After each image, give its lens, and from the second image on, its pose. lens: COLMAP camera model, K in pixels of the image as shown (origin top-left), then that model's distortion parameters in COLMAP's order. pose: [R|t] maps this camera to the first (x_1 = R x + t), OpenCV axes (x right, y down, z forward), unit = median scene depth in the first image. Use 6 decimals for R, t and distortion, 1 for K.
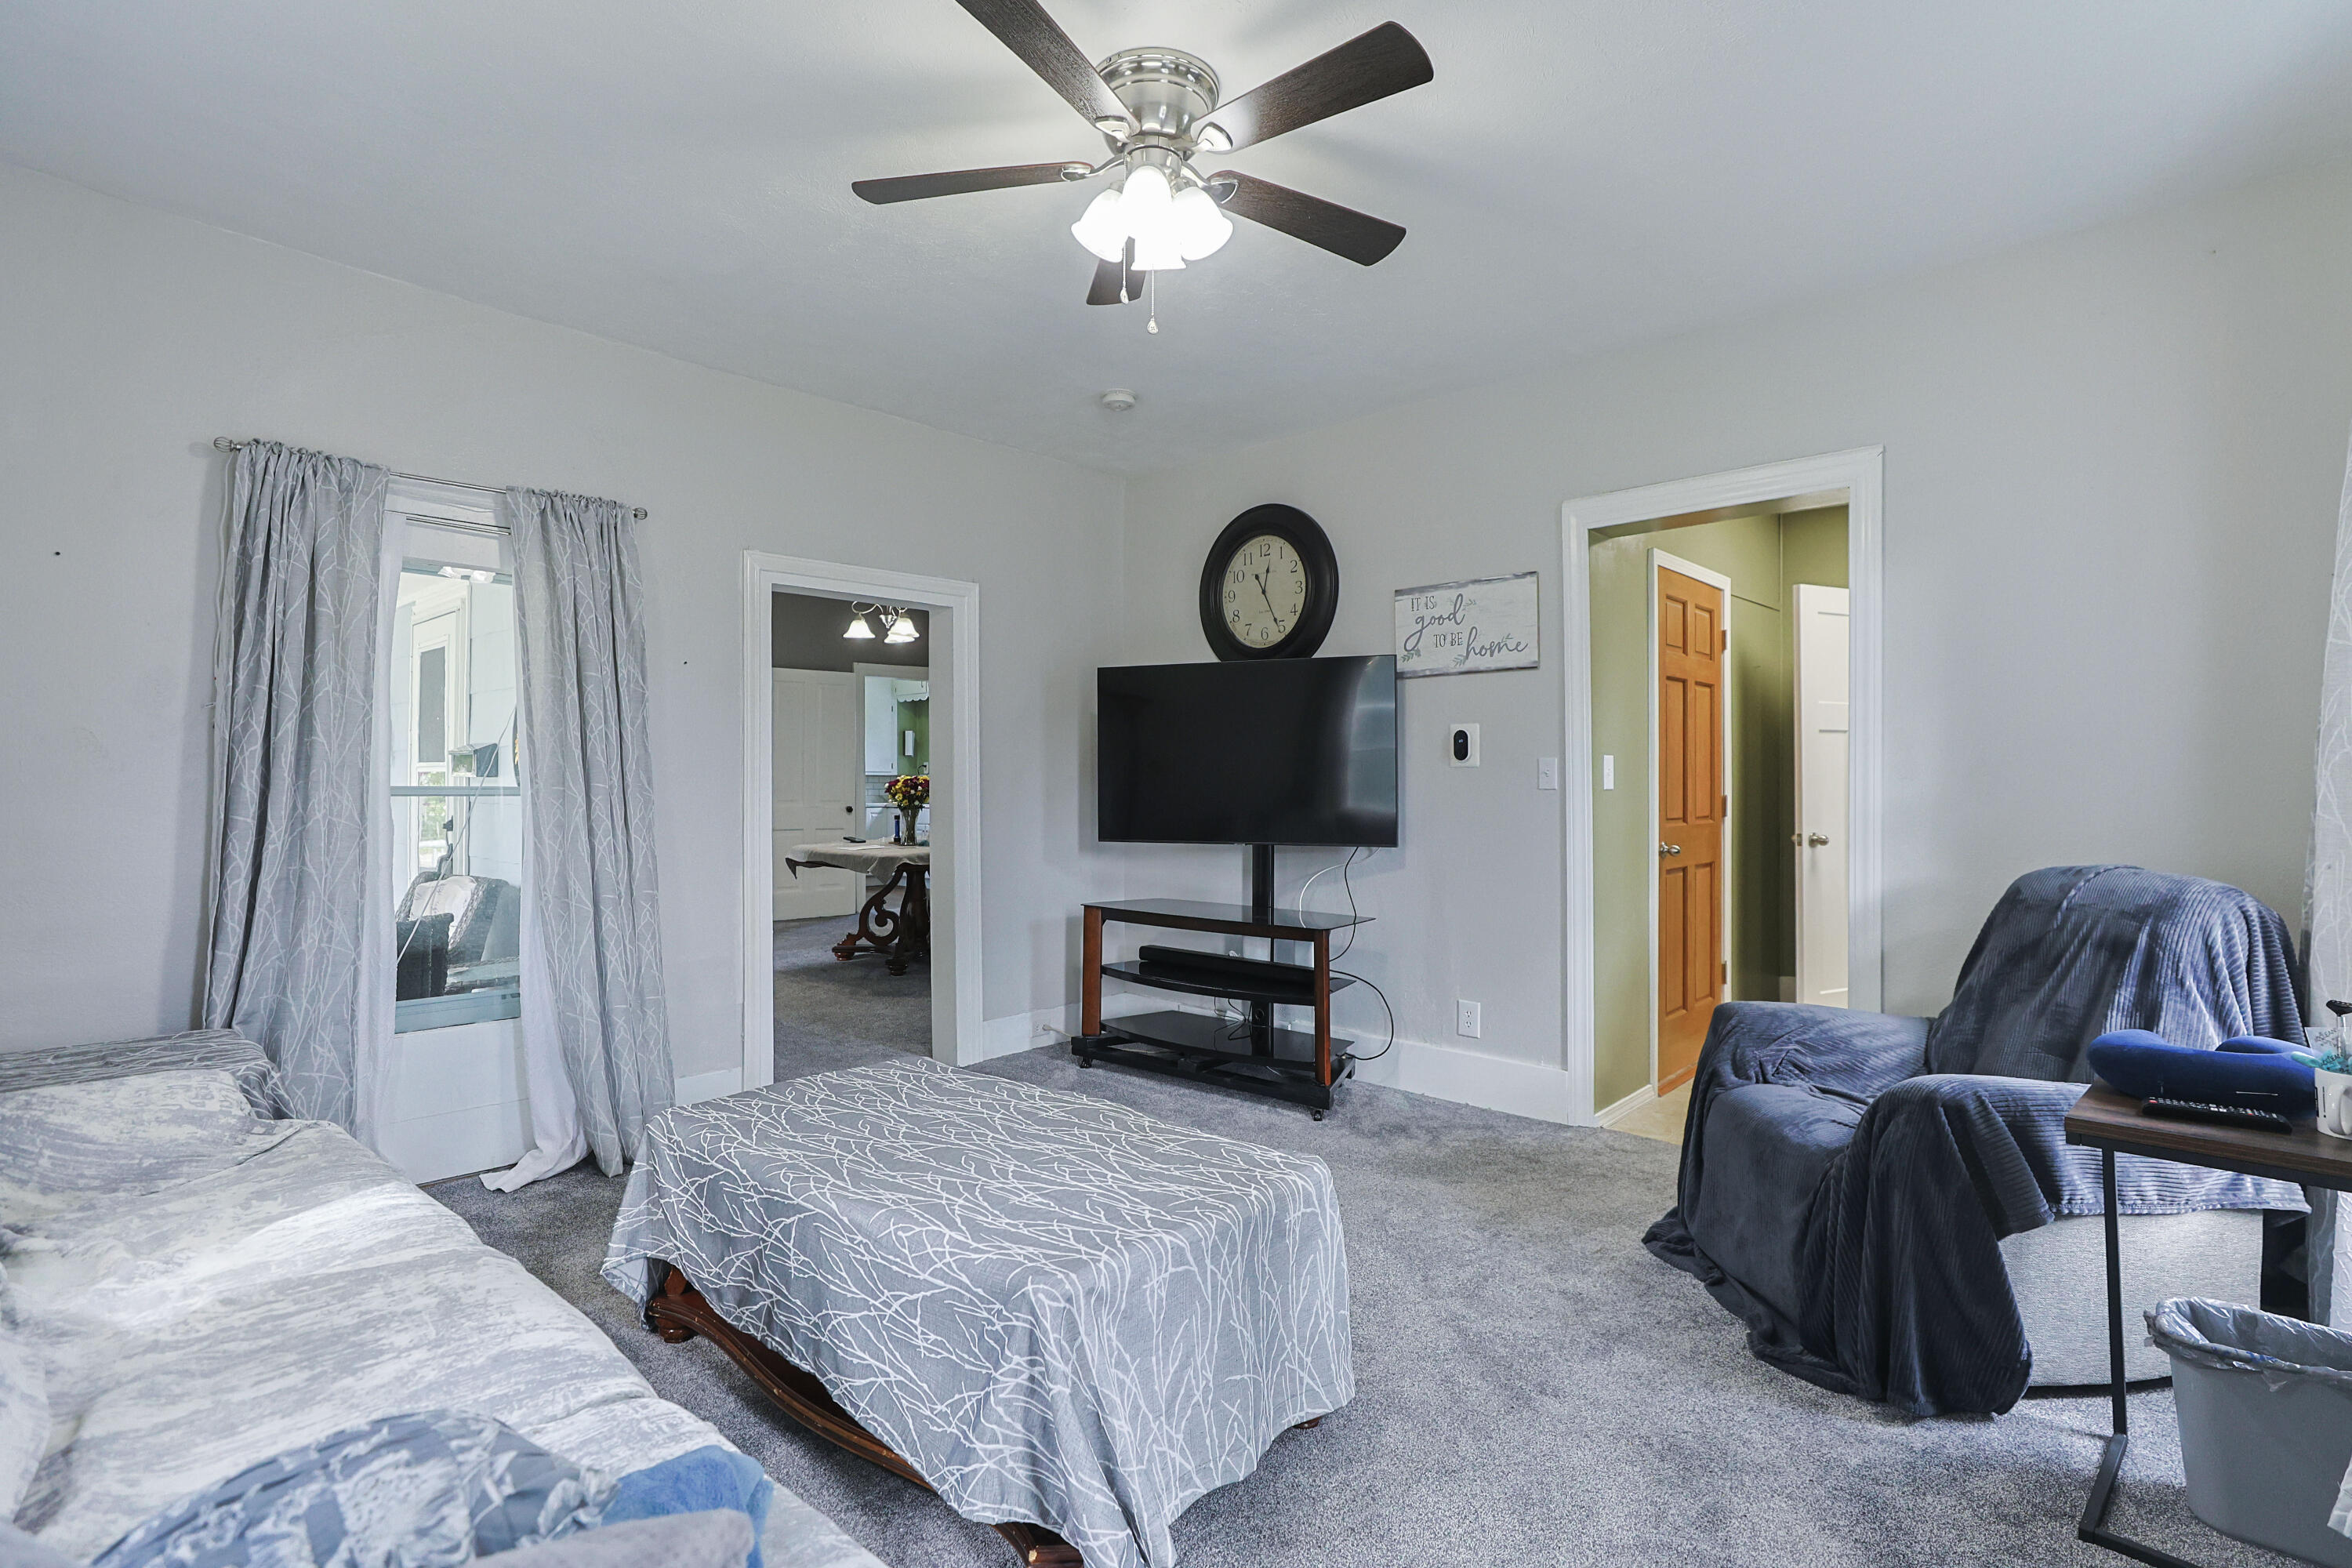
lens RADIAL K [[1129.9, 0, 1178.9], [0, 1129.9, 757.8], [0, 0, 1]] dist [0.002547, 0.002181]
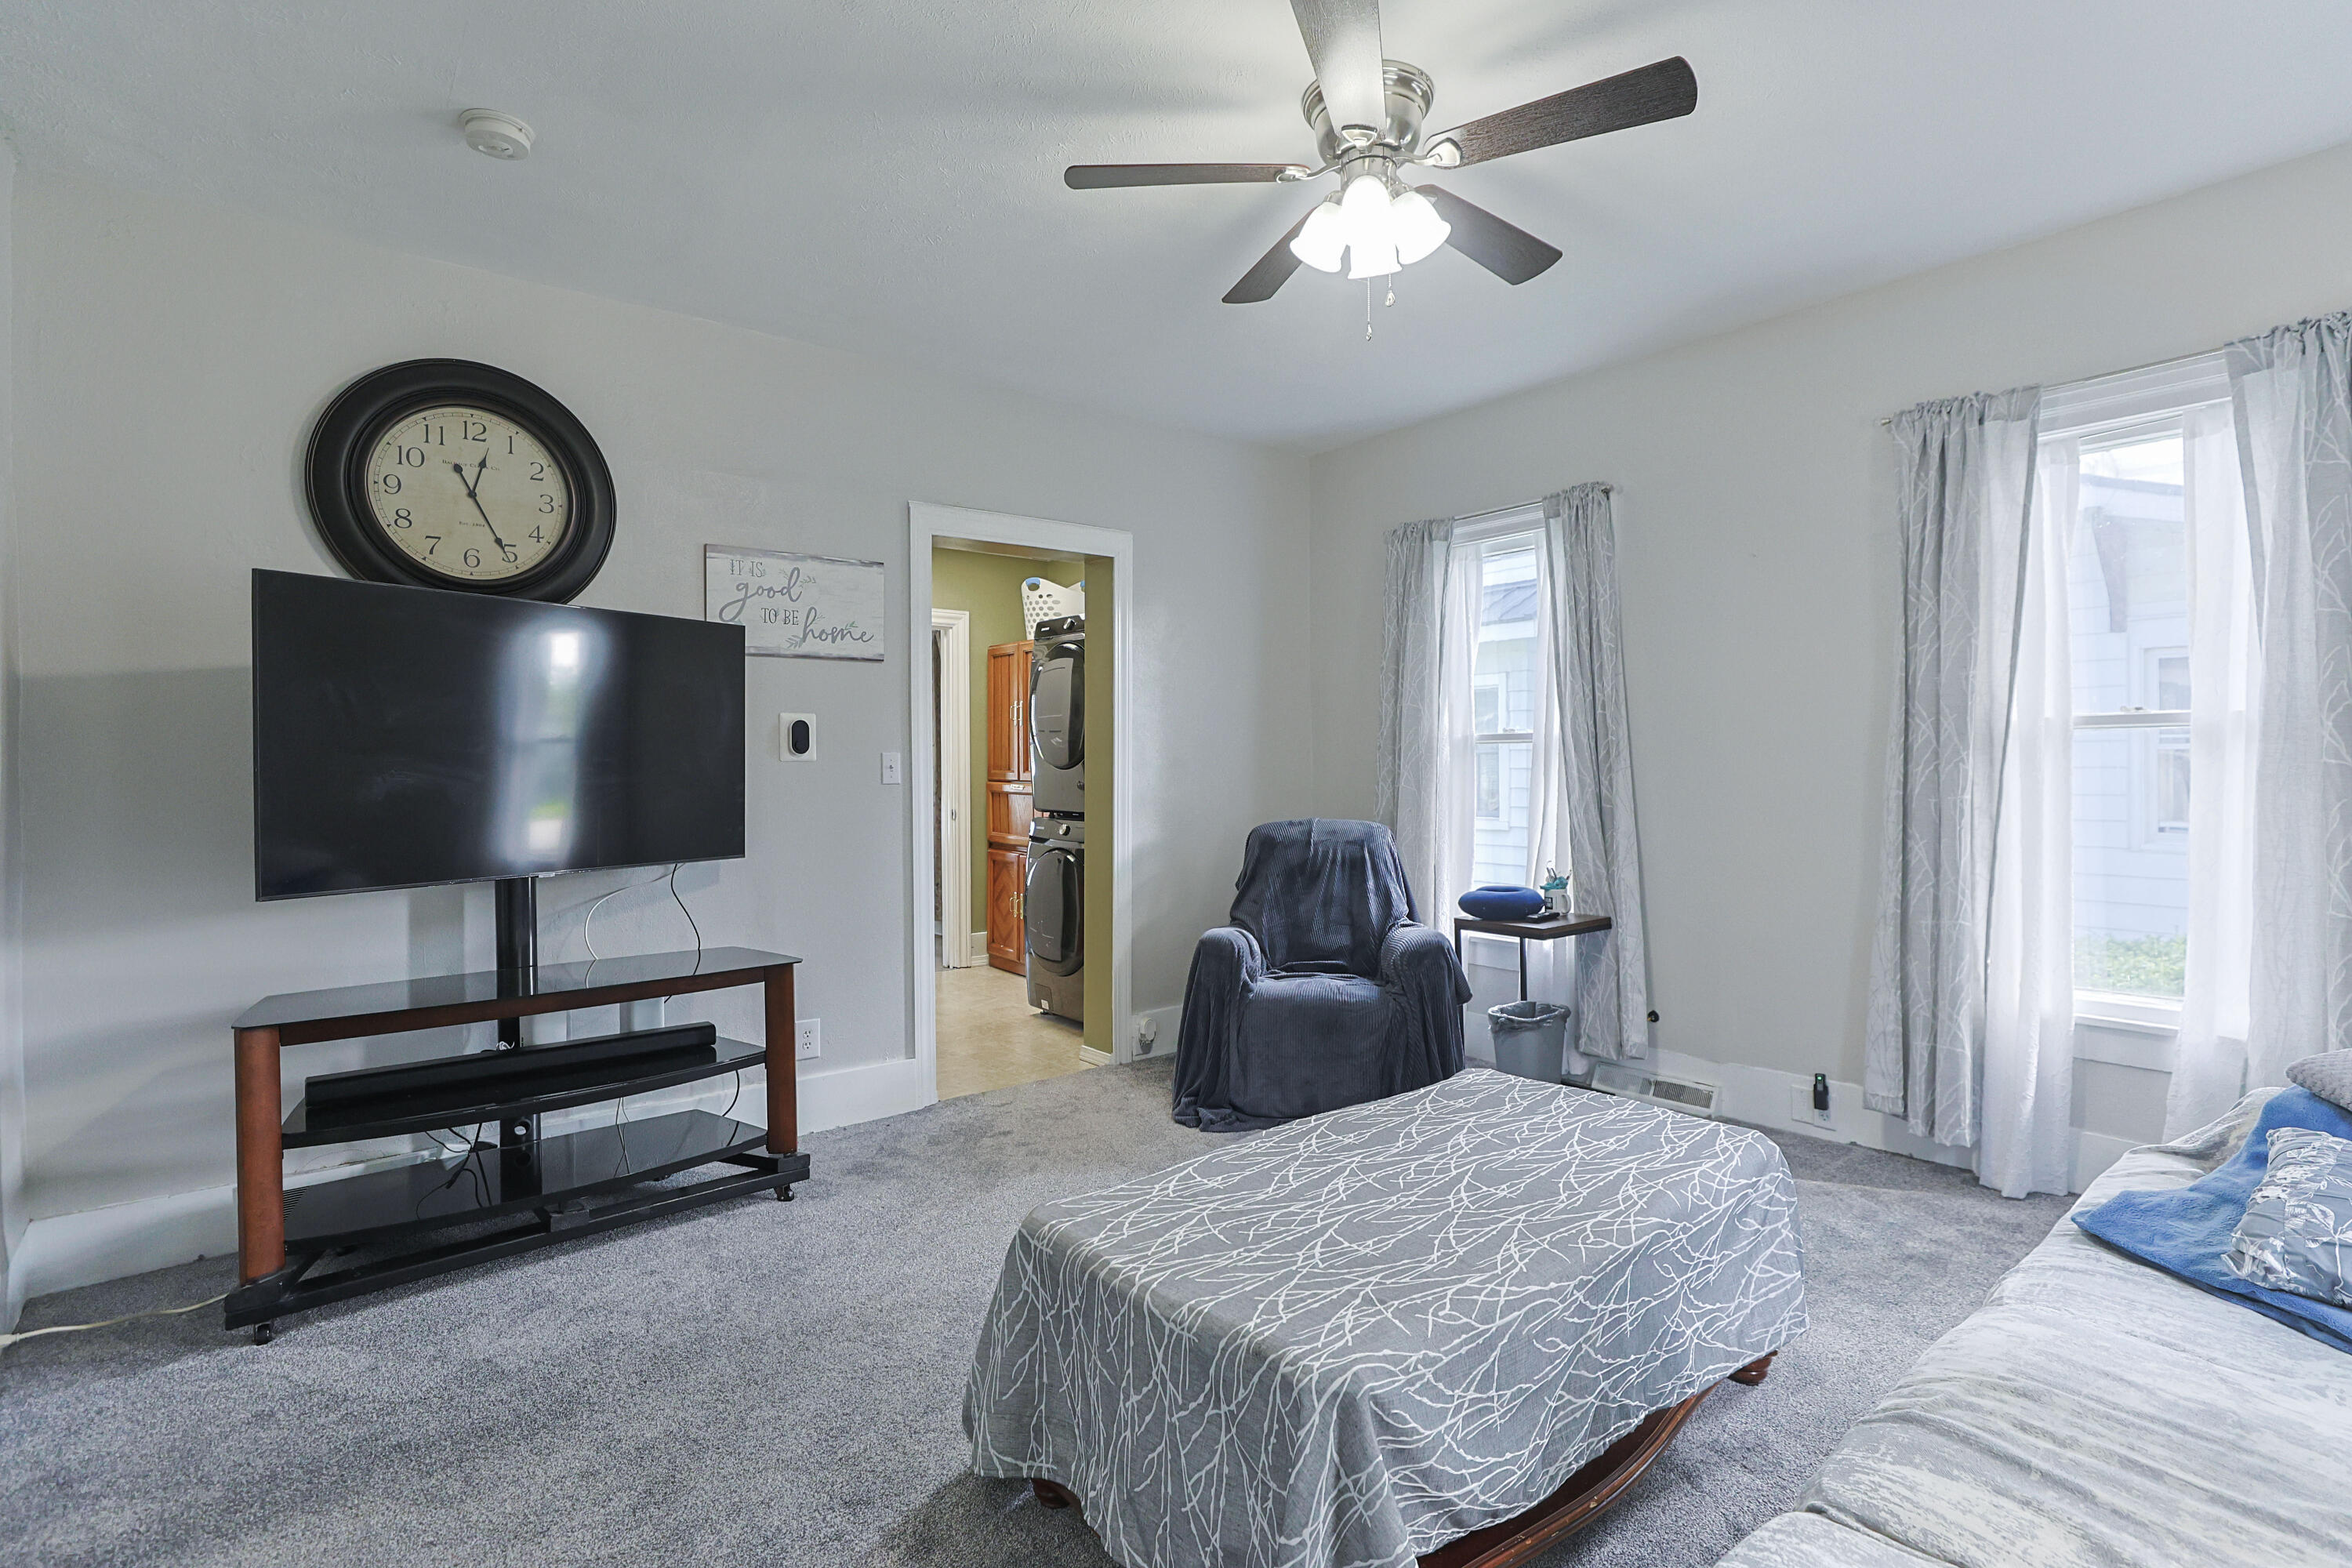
lens RADIAL K [[1112.7, 0, 1189.1], [0, 1112.7, 767.4], [0, 0, 1]] dist [-0.029241, 0.019063]
pose [[0.146244, 0.000790, 0.989248, -0.603992], [-0.006276, 0.999980, 0.000129, 0.011238], [-0.989229, -0.006228, 0.146246, 0.597459]]
